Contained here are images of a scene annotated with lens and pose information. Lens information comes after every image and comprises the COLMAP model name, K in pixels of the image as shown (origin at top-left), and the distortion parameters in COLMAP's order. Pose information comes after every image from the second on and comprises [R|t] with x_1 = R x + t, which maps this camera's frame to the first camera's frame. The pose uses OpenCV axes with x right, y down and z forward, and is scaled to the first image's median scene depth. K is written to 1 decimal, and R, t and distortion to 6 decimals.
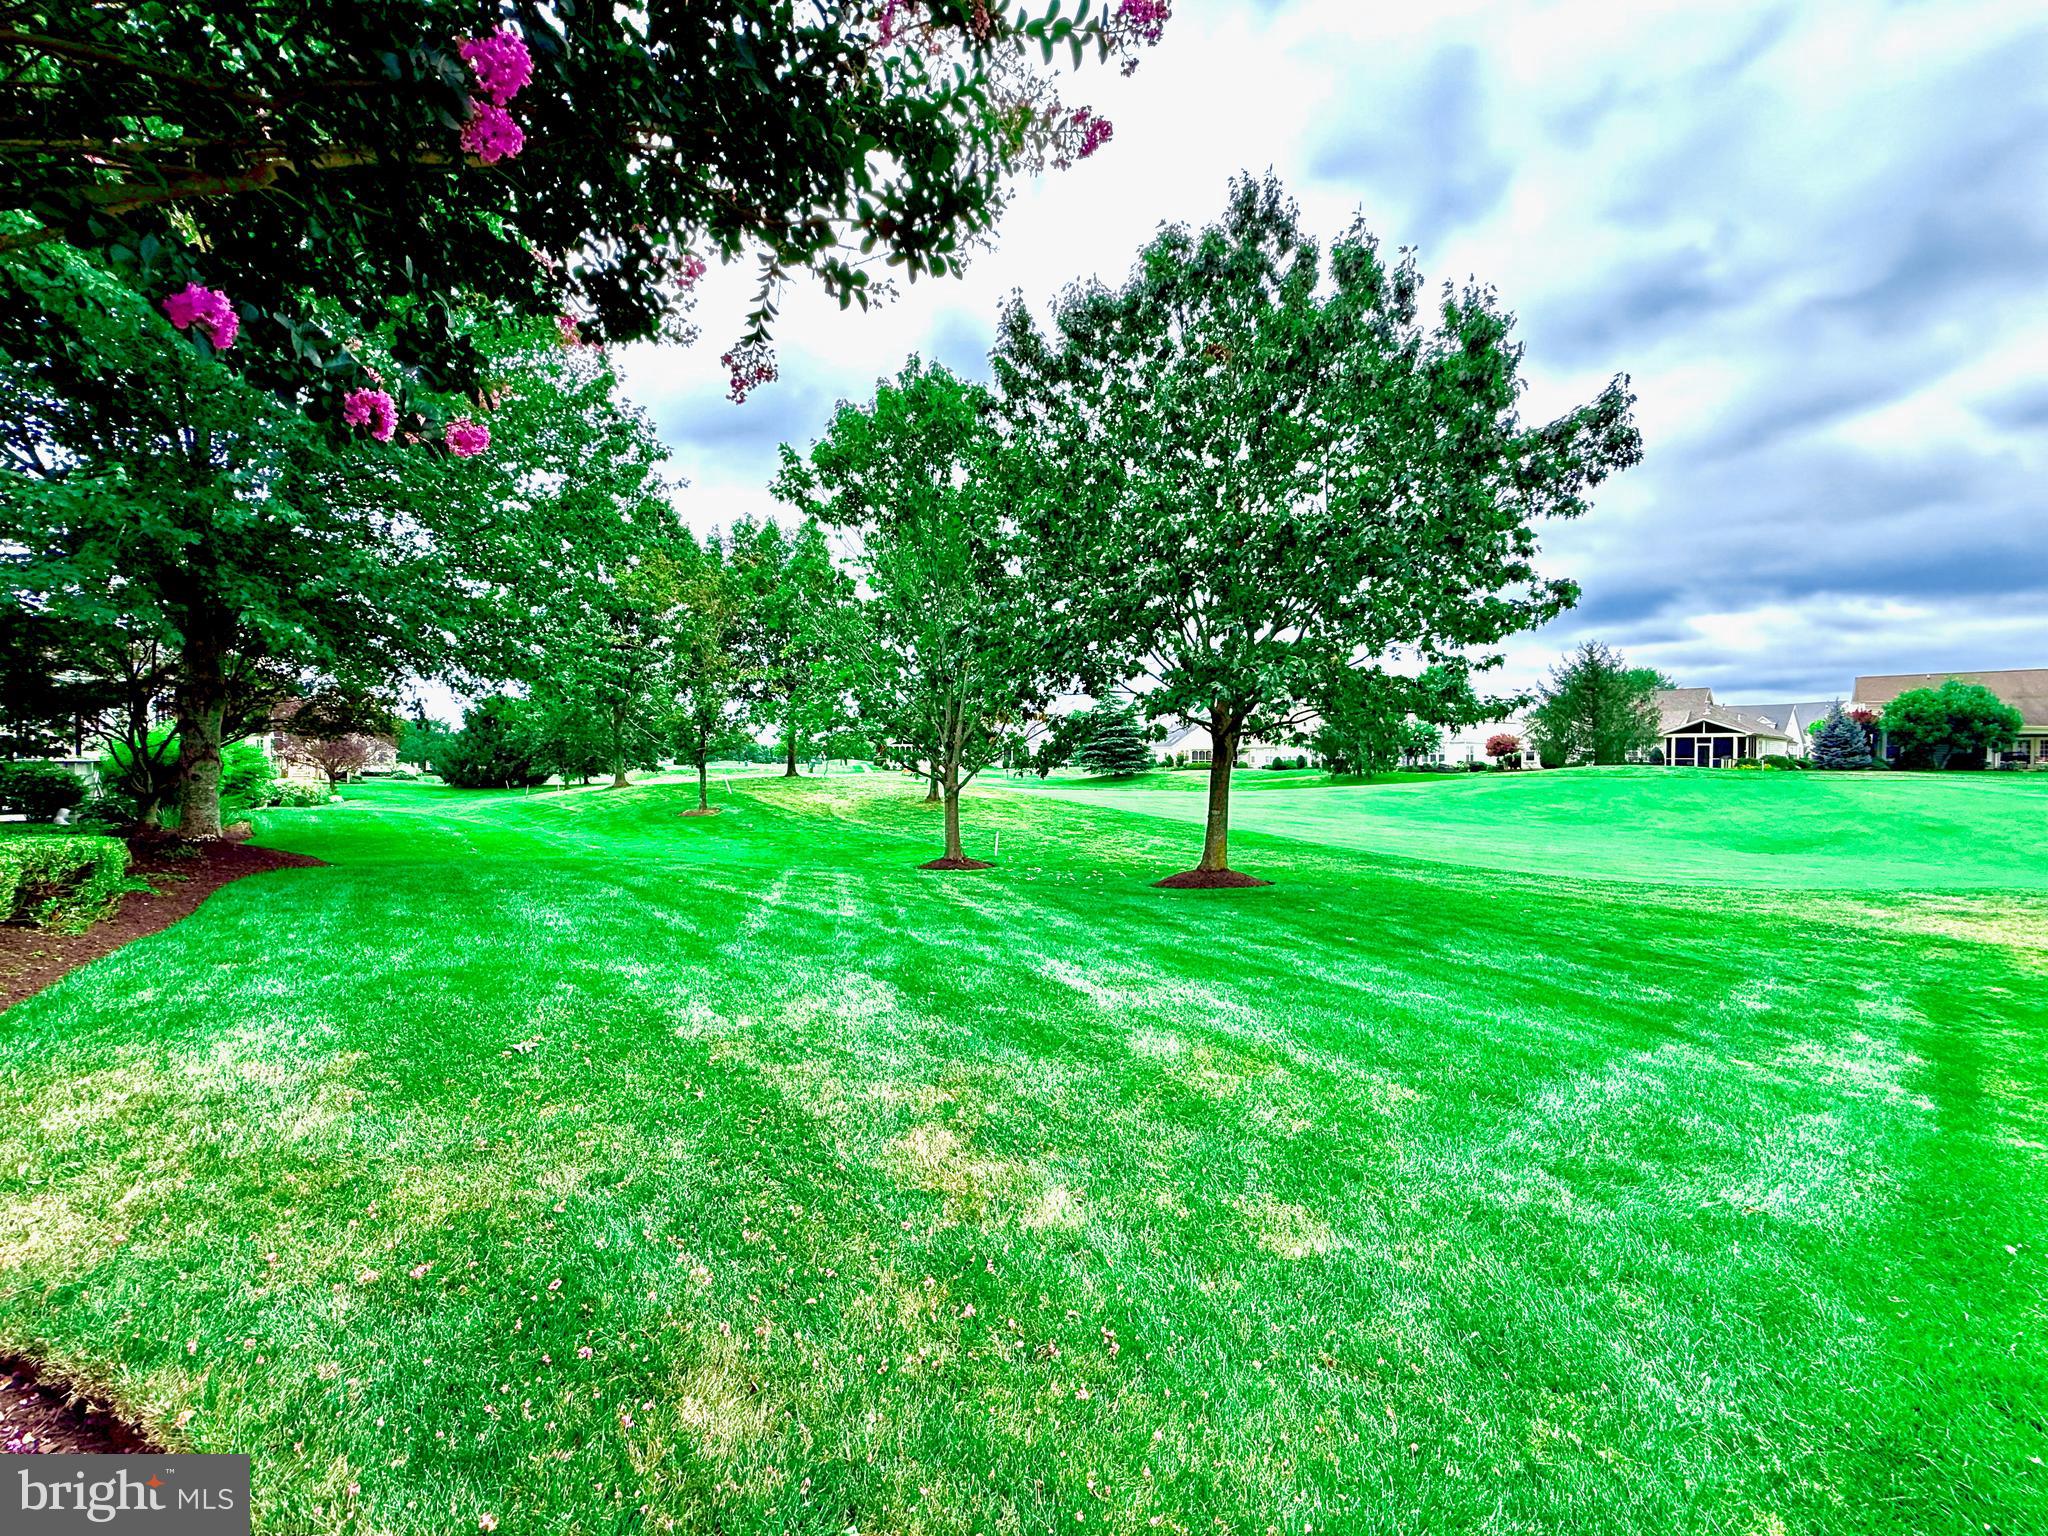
lens RADIAL K [[812.3, 0, 1020.4], [0, 812.3, 759.5], [0, 0, 1]] dist [0.000956, 0.000203]
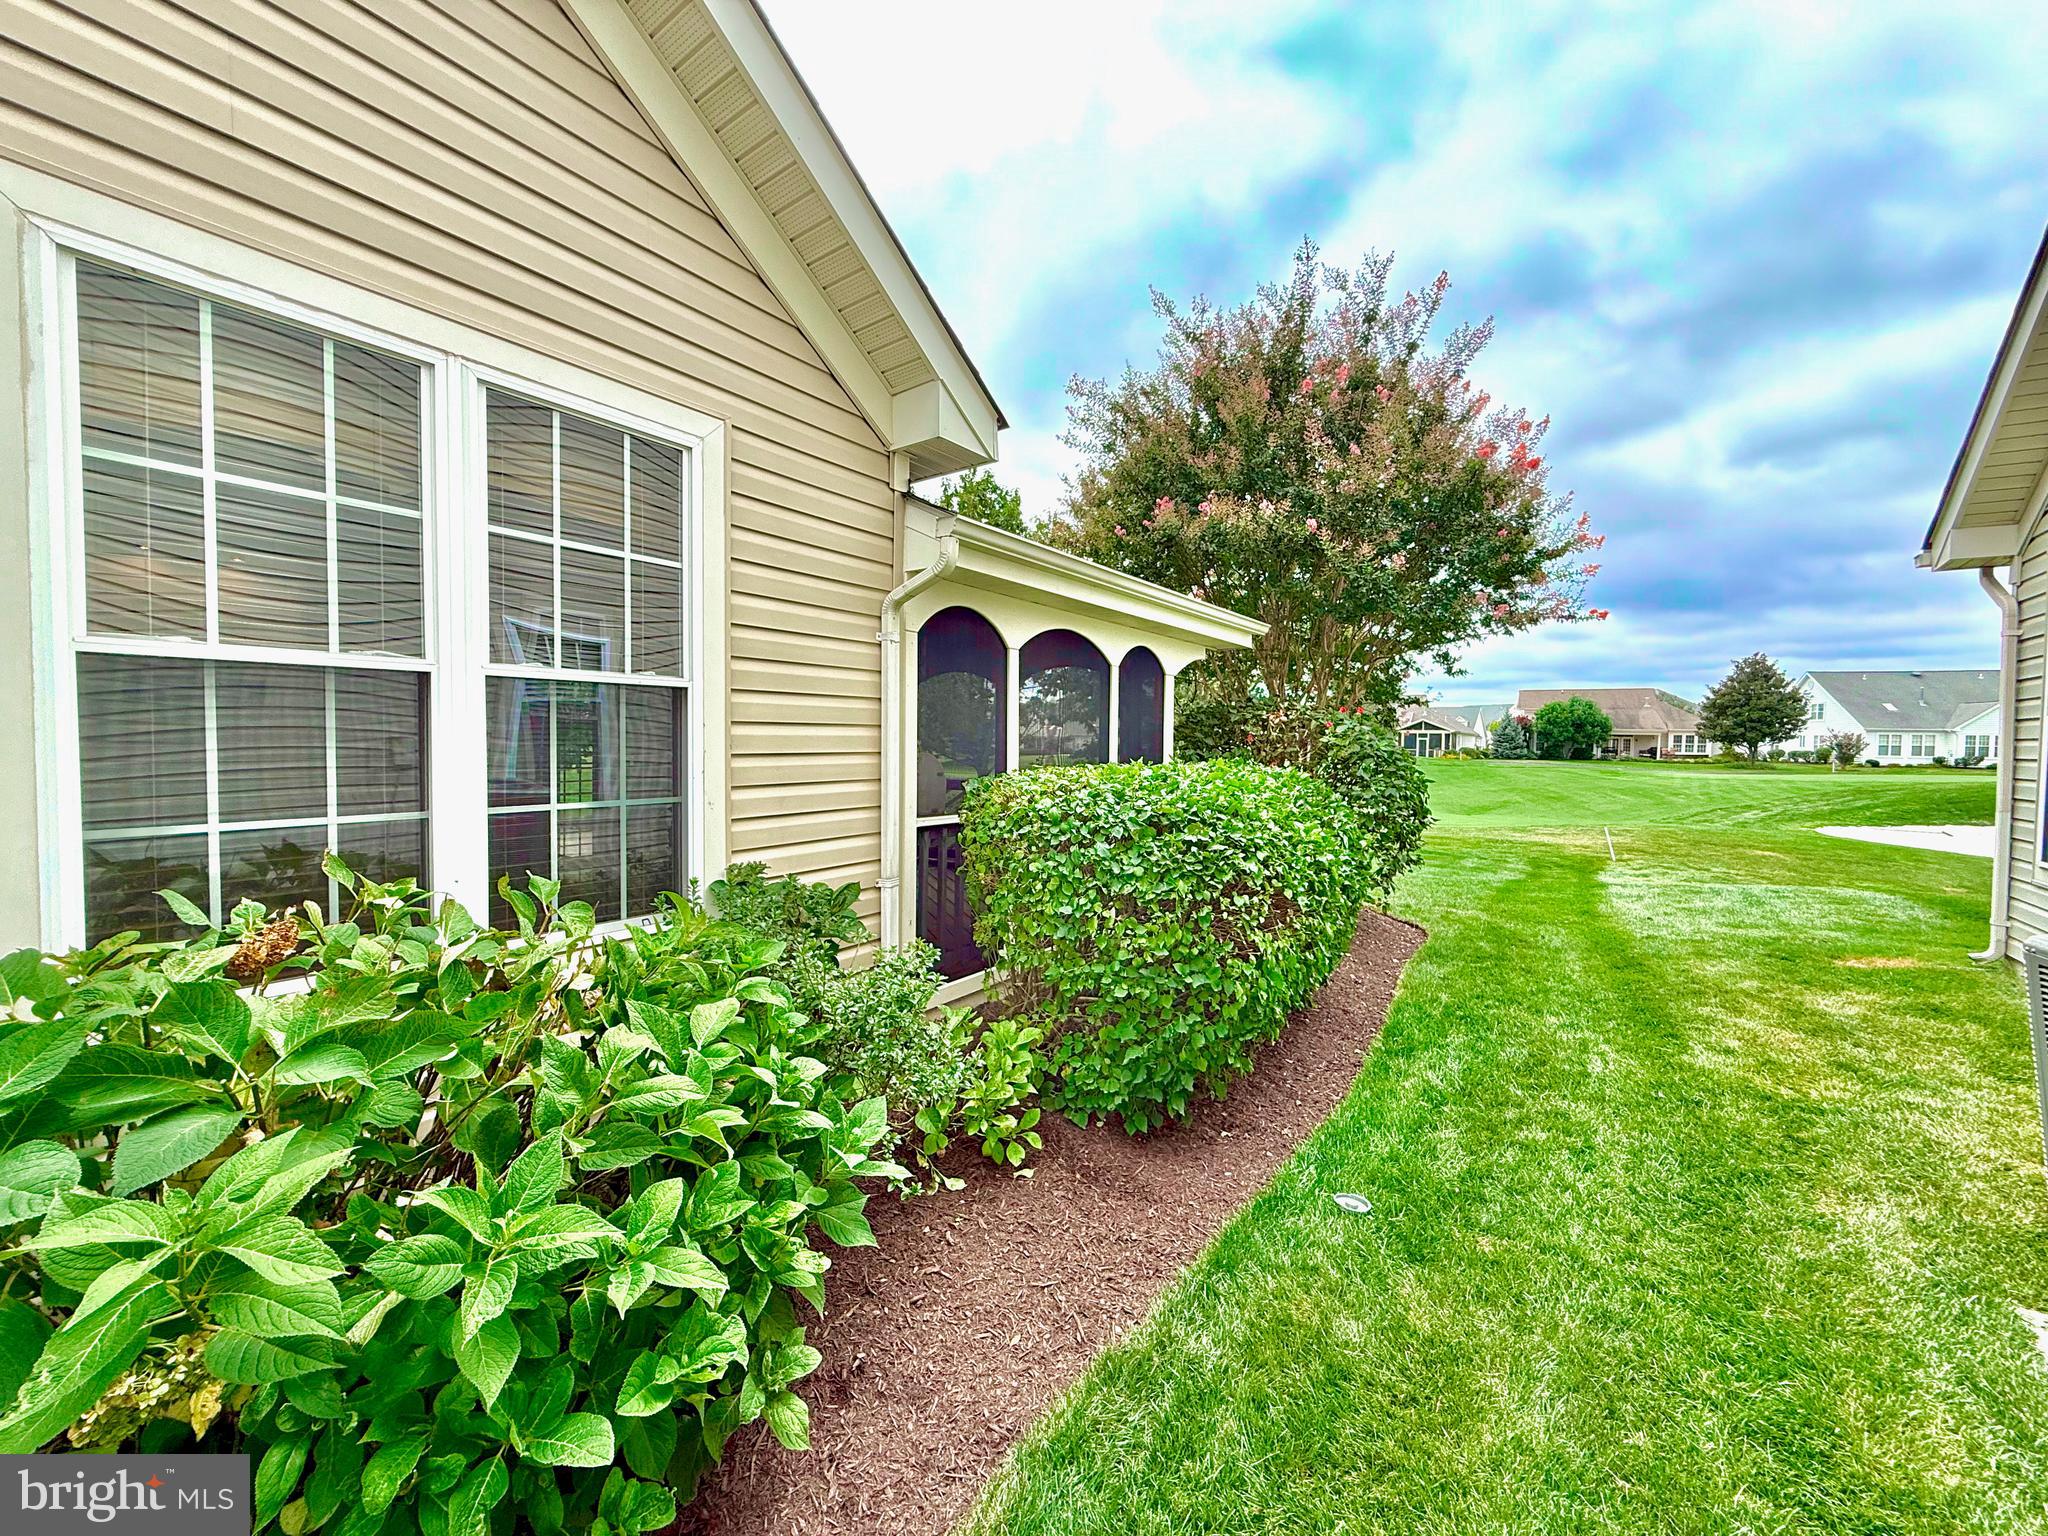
lens RADIAL K [[812.3, 0, 1027.5], [0, 812.3, 763.7], [0, 0, 1]] dist [0.000956, 0.000203]
pose [[0.967923, 0.004012, 0.251213, -0.115594], [-0.010302, 0.999665, 0.023728, -0.003639], [-0.251034, -0.025555, 0.967641, -0.117626]]
